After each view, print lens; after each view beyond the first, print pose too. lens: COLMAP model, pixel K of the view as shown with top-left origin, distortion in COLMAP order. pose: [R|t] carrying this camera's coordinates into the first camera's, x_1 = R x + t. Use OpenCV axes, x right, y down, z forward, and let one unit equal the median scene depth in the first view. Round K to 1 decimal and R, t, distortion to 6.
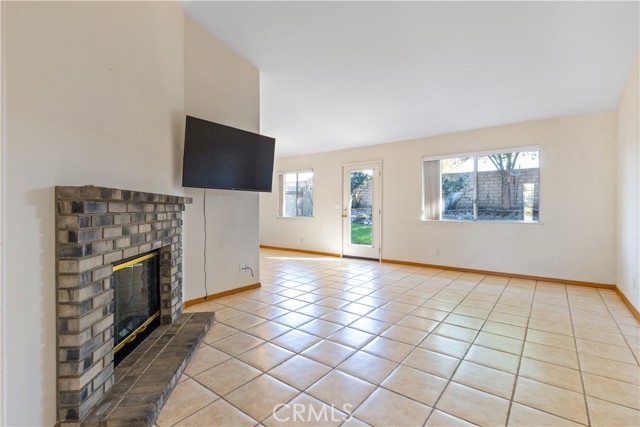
lens RADIAL K [[298.6, 0, 320.0], [0, 298.6, 213.5], [0, 0, 1]] dist [-0.000009, 0.000029]
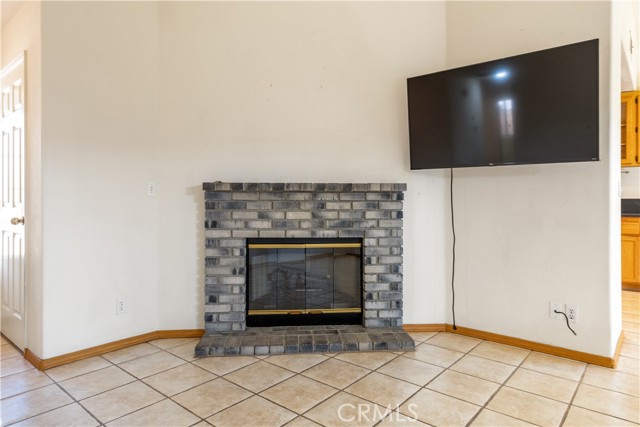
lens RADIAL K [[403.4, 0, 319.6], [0, 403.4, 203.5], [0, 0, 1]] dist [0.000082, -0.000170]
pose [[-0.047152, 0.005040, -0.998875, 0.804088], [-0.017443, 0.999831, 0.005868, -0.003039], [0.998735, 0.017700, -0.047056, 1.058916]]
